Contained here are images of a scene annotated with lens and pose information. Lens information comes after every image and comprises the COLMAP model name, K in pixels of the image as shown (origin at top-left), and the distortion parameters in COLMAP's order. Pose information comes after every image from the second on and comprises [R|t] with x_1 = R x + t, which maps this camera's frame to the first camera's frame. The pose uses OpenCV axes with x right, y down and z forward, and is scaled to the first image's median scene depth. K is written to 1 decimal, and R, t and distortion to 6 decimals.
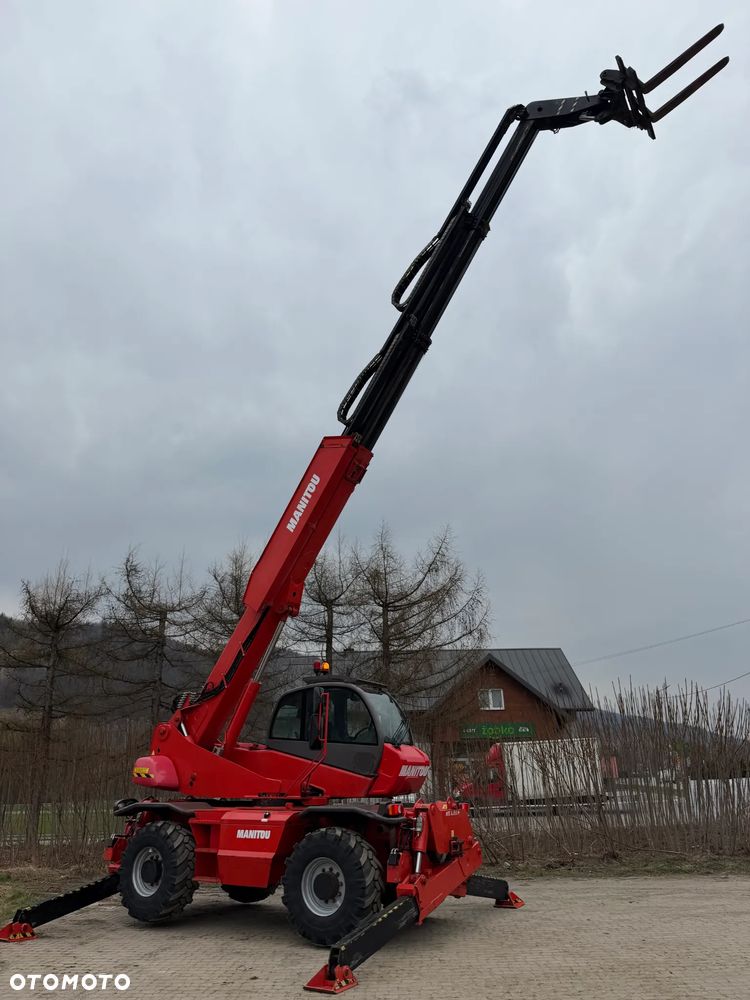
lens RADIAL K [[707.2, 0, 376.7], [0, 707.2, 504.5], [0, 0, 1]] dist [0.039824, -0.038732]
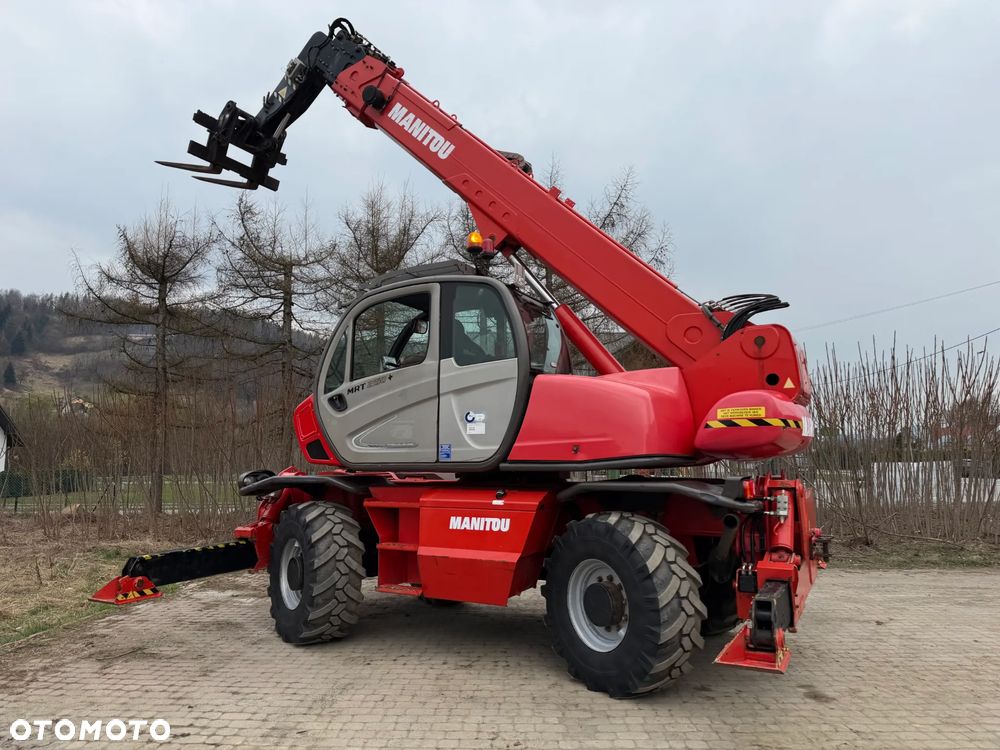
lens RADIAL K [[680.5, 0, 520.1], [0, 680.5, 373.5], [0, 0, 1]] dist [0.065481, -0.073649]
pose [[0.998794, 0.018918, 0.045307, -0.157637], [-0.029444, 0.969229, 0.244393, 0.188666], [-0.039289, -0.245432, 0.968617, 0.435103]]
